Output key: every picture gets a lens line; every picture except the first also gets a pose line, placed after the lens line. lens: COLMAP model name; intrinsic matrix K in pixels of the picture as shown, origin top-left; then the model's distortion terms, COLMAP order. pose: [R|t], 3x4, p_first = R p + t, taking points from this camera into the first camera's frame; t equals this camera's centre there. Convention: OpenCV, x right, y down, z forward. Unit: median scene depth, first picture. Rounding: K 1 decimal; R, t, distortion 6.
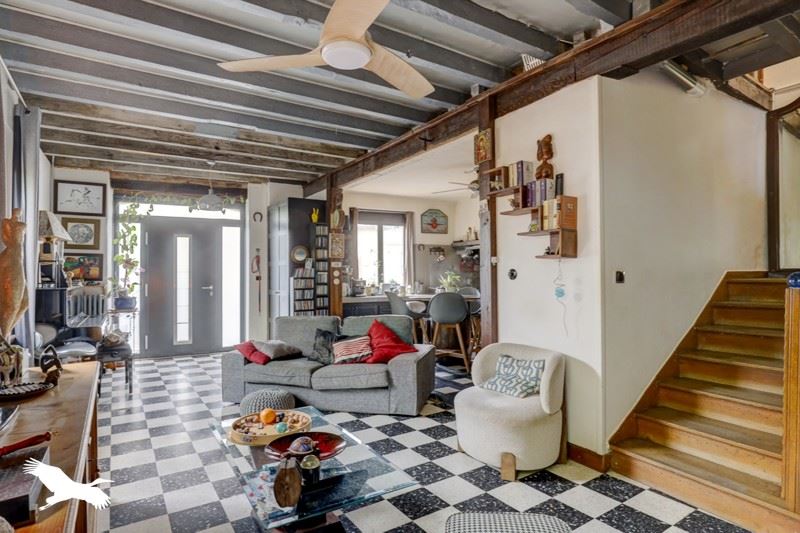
lens RADIAL K [[440.3, 0, 400.0], [0, 440.3, 266.5], [0, 0, 1]] dist [0.000020, -0.000006]
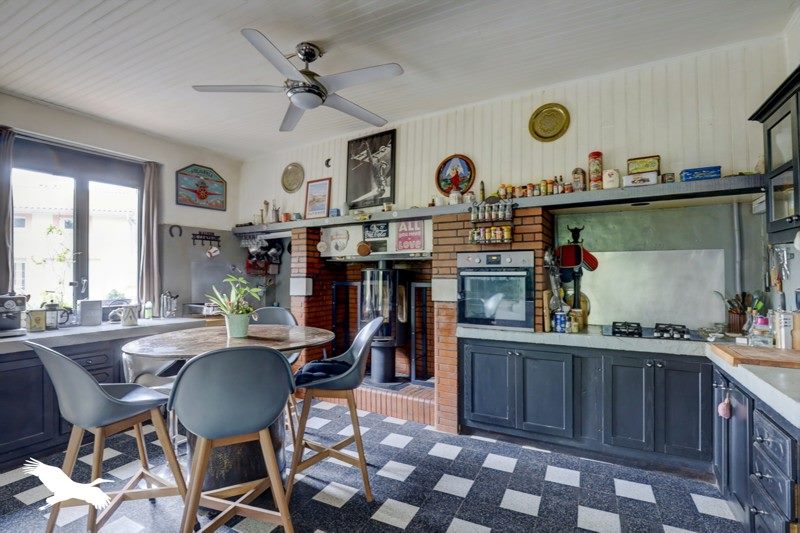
lens RADIAL K [[401.3, 0, 400.0], [0, 401.3, 266.5], [0, 0, 1]] dist [-0.075406, -0.000022]
pose [[0.861621, 0.008897, 0.507474, 0.042626], [-0.004660, 0.999943, -0.009619, 0.004095], [-0.507531, 0.005923, 0.861613, 0.442707]]
